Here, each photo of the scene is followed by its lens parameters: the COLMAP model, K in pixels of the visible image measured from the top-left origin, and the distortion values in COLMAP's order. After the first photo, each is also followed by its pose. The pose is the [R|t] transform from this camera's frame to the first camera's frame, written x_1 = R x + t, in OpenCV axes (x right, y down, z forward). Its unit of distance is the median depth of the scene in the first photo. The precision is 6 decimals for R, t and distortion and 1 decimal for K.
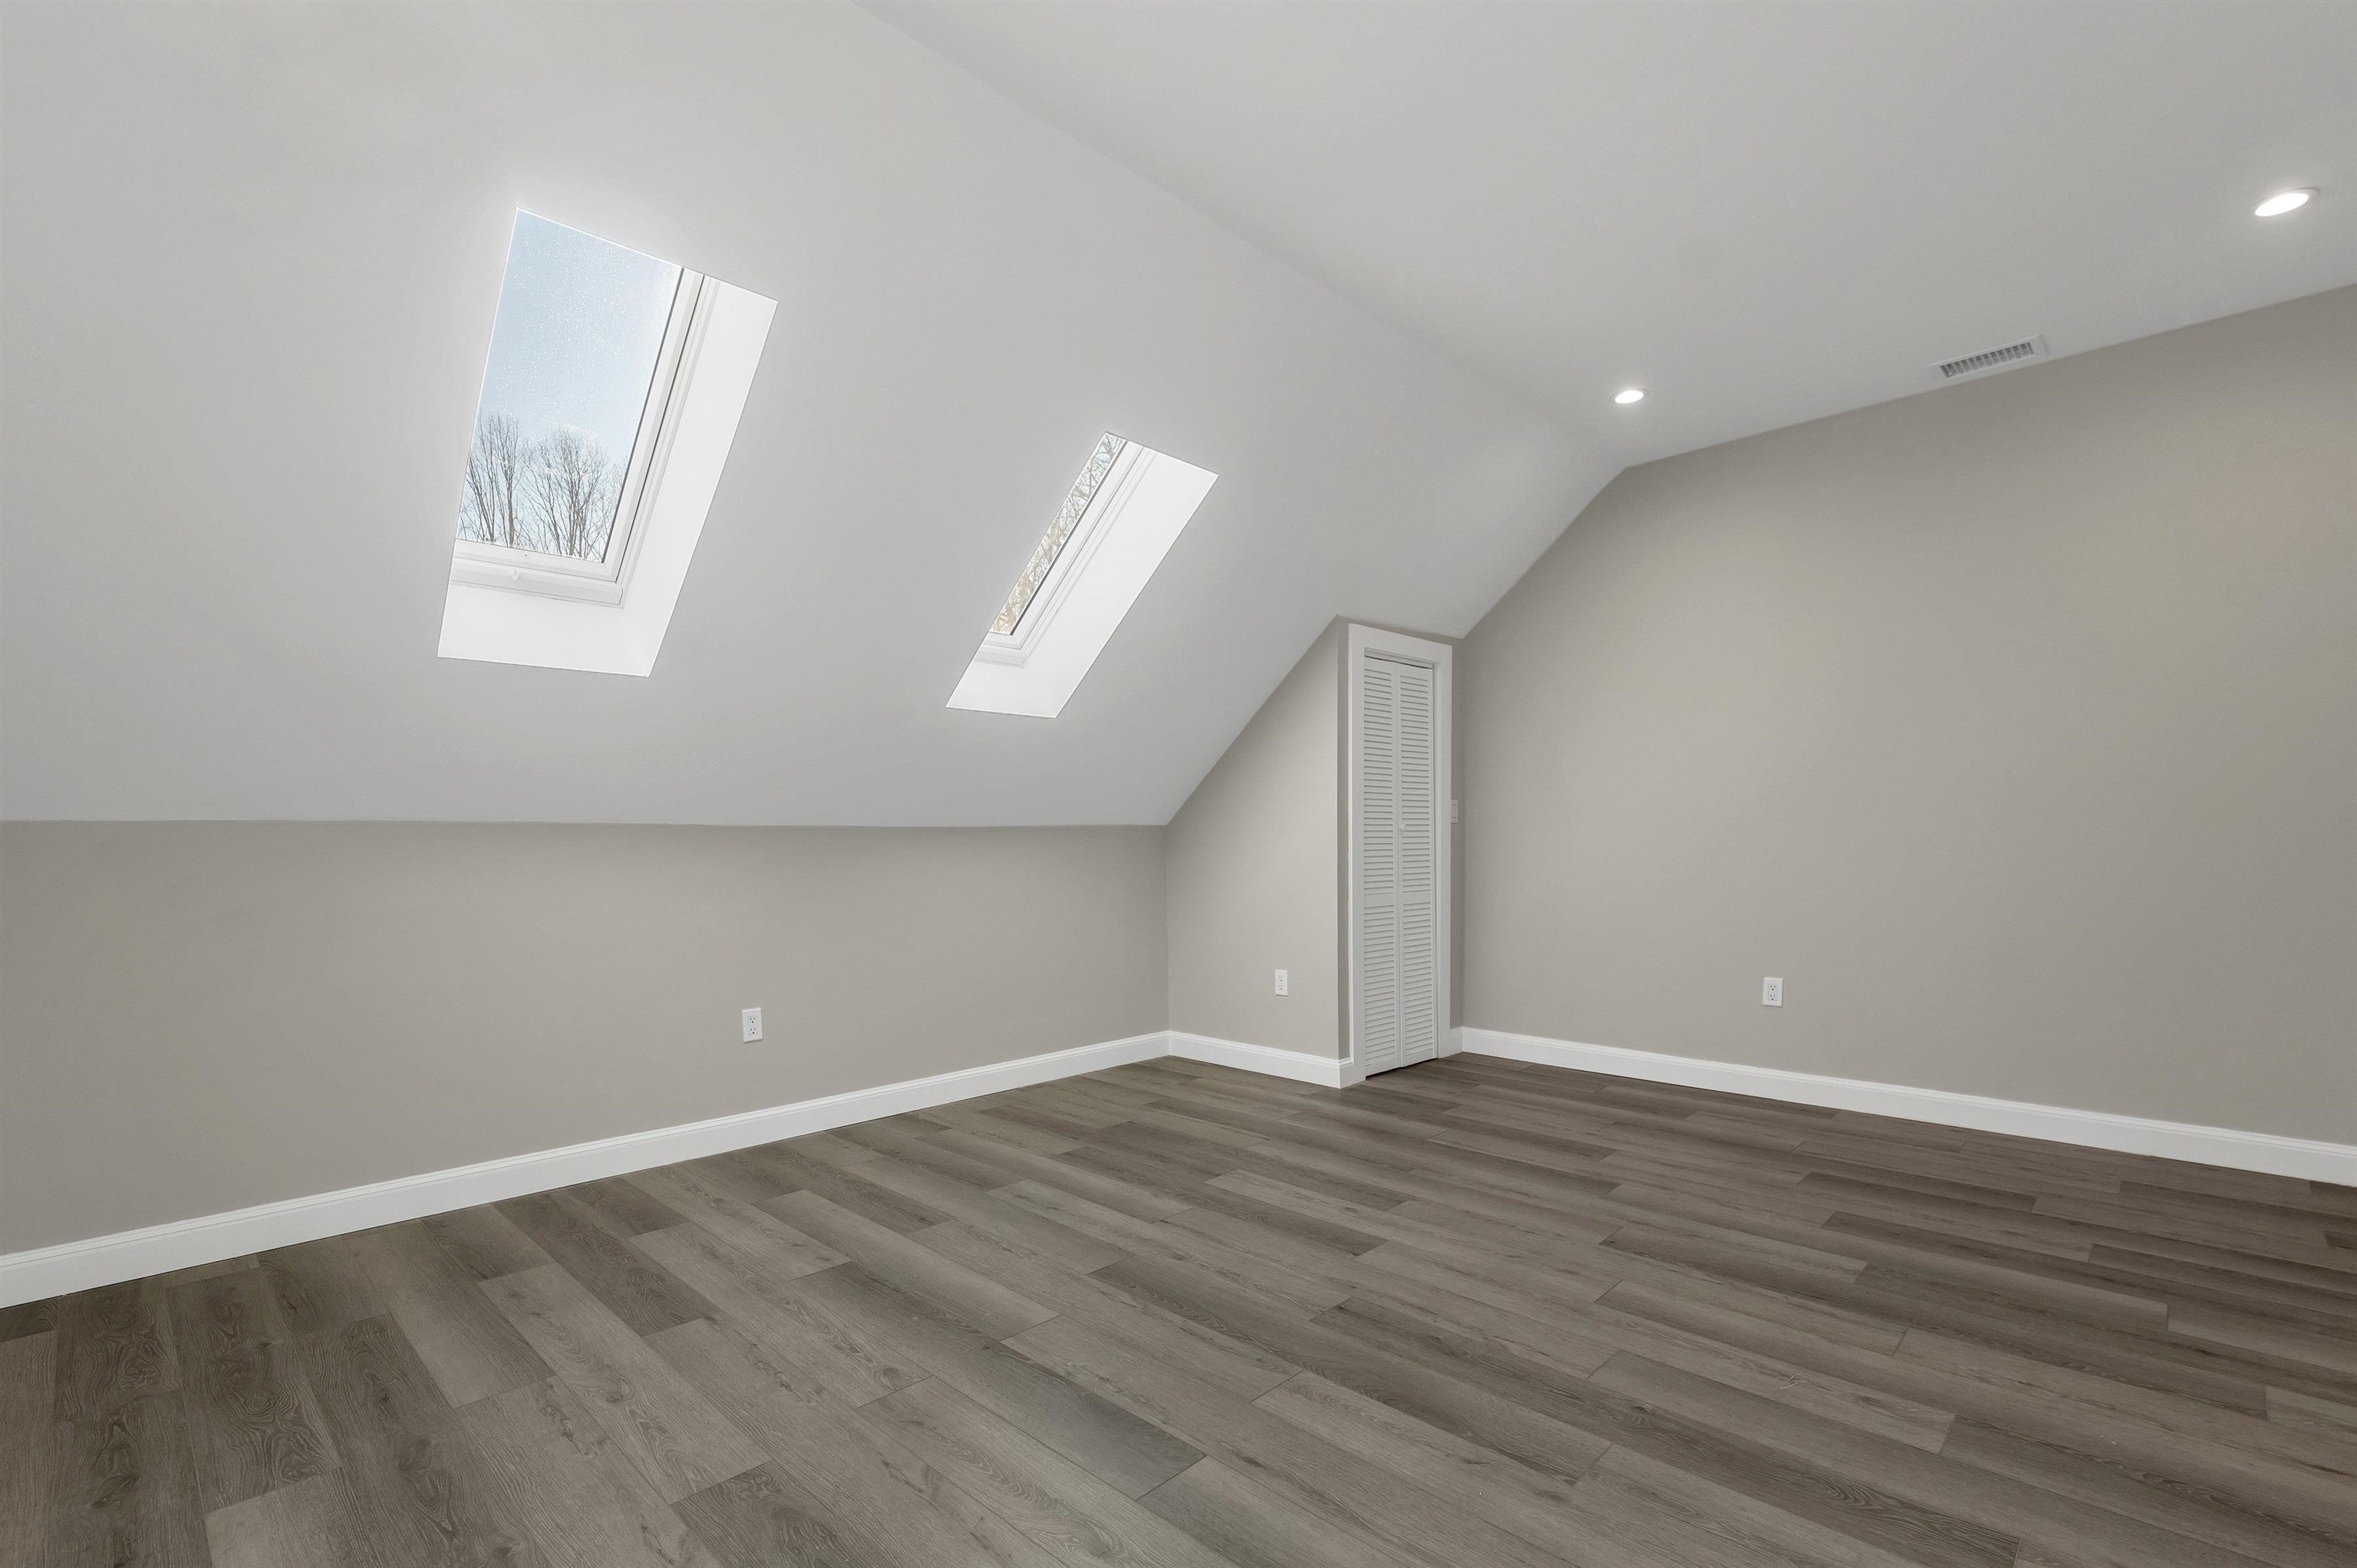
lens RADIAL K [[1055.7, 0, 1170.7], [0, 1055.7, 913.7], [0, 0, 1]] dist [0.001330, -0.000038]
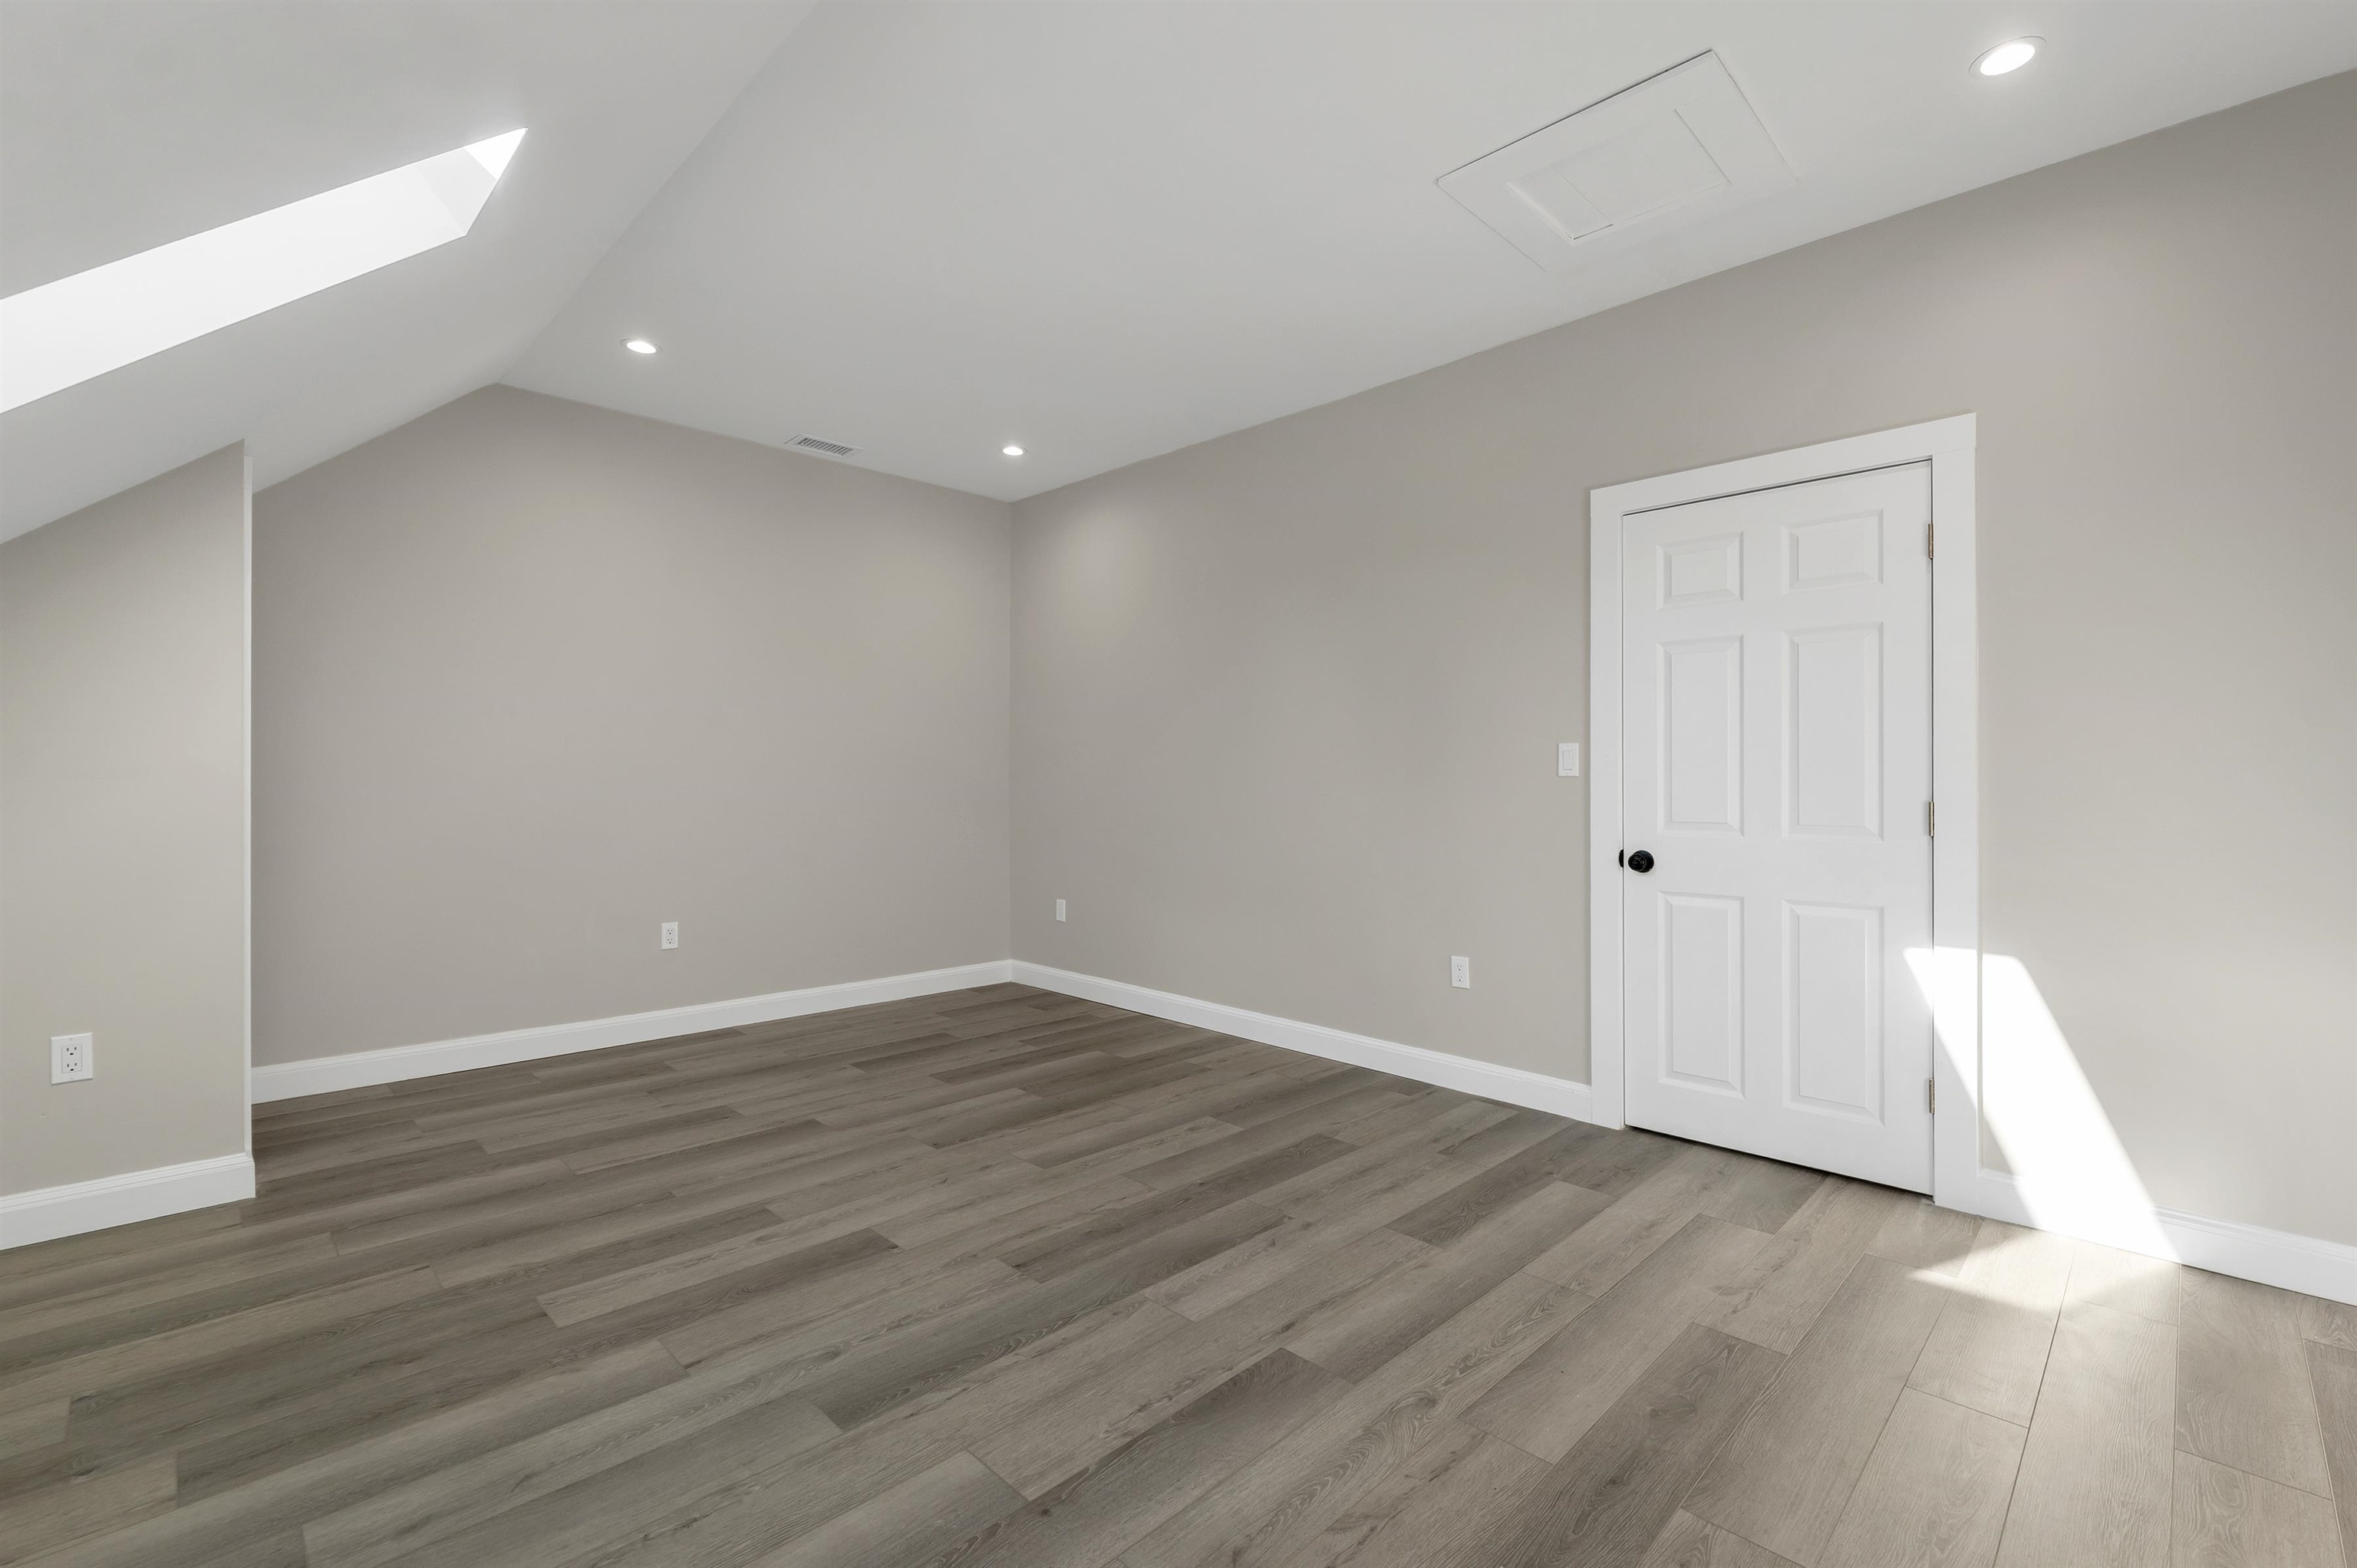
lens RADIAL K [[1021.9, 0, 1178.5], [0, 1021.9, 784.0], [0, 0, 1]] dist [-0.000618, -0.000424]
pose [[0.008535, 0.008373, 0.999929, -0.721673], [0.069503, 0.997542, -0.008946, -0.053816], [-0.997545, 0.069574, 0.007932, 0.728535]]
